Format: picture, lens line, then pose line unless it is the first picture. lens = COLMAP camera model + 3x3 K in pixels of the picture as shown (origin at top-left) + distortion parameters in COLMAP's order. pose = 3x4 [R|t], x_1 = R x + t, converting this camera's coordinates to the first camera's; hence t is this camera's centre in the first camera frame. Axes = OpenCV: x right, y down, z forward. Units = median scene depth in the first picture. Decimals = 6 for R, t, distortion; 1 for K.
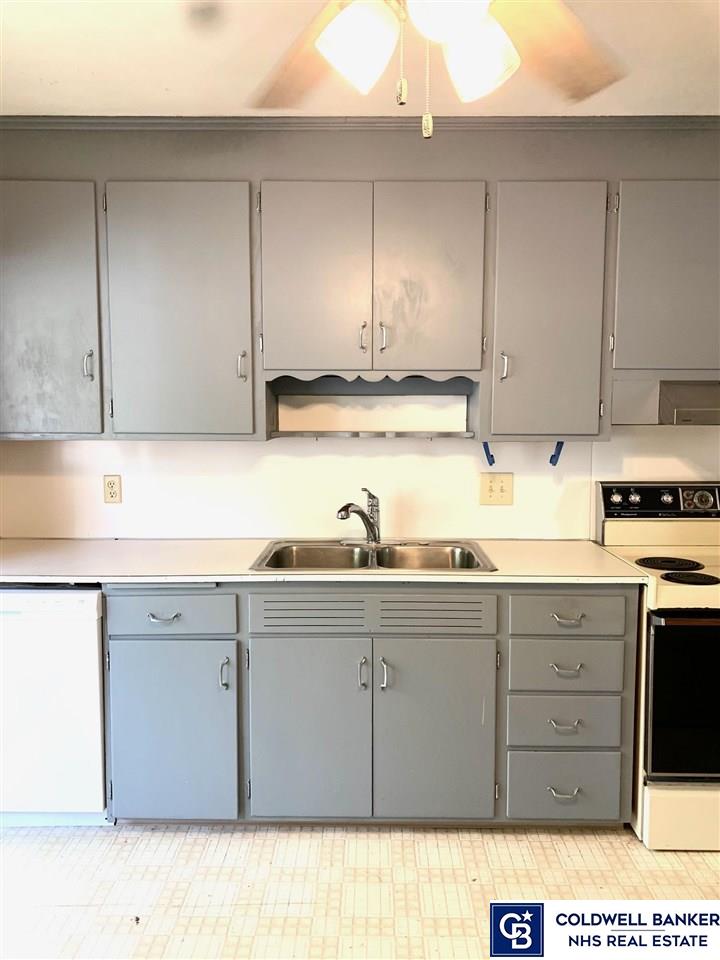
lens RADIAL K [[744.0, 0, 361.3], [0, 744.0, 472.8], [0, 0, 1]] dist [0.047446, -0.030807]
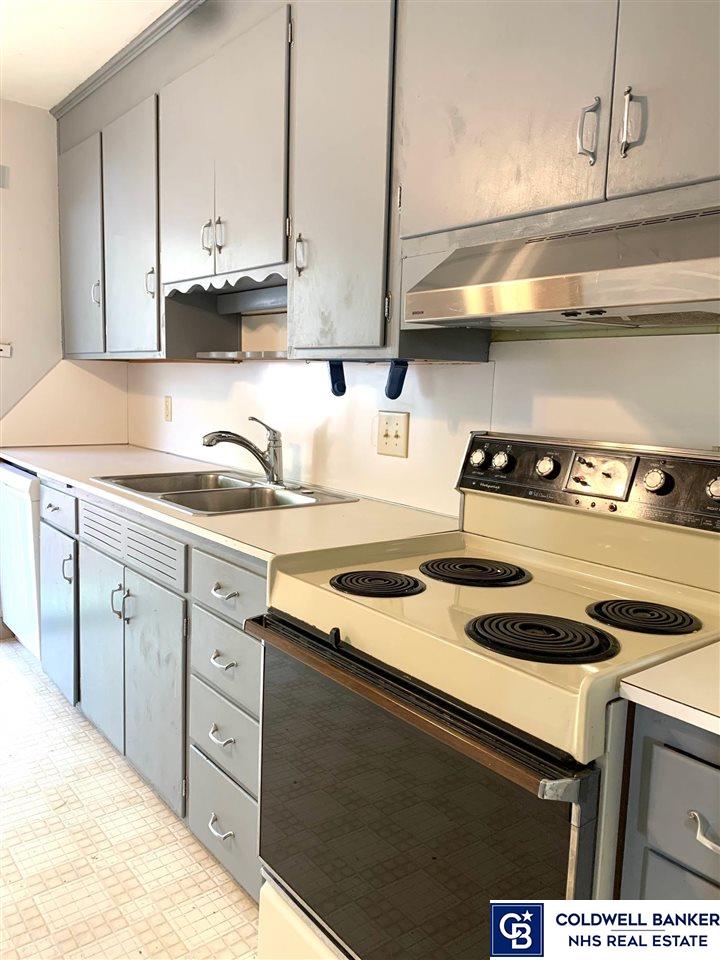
lens RADIAL K [[744.0, 0, 355.4], [0, 744.0, 483.5], [0, 0, 1]] dist [0.047446, -0.030807]
pose [[0.613475, 0.121331, -0.780338, 0.757165], [-0.100202, 0.992100, 0.075482, 0.019318], [0.783331, 0.031885, 0.620786, 0.546191]]
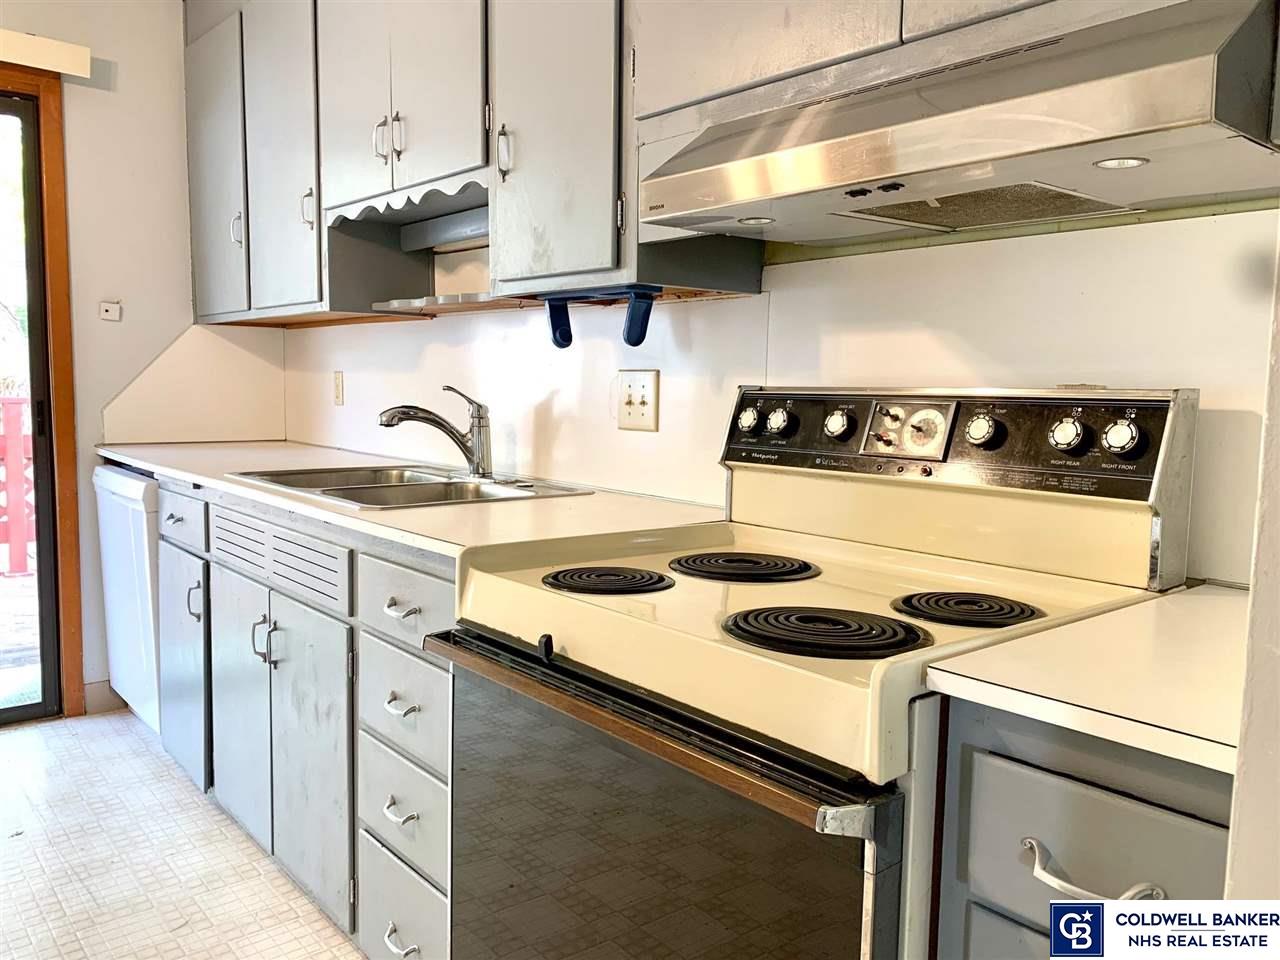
lens RADIAL K [[992.0, 0, 643.7], [0, 992.0, 484.7], [0, 0, 1]] dist [0.047446, -0.030807]
pose [[0.641100, 0.086798, -0.762533, 0.759085], [-0.084930, 0.995505, 0.041913, 0.053887], [0.762744, 0.037891, 0.645590, 0.570286]]
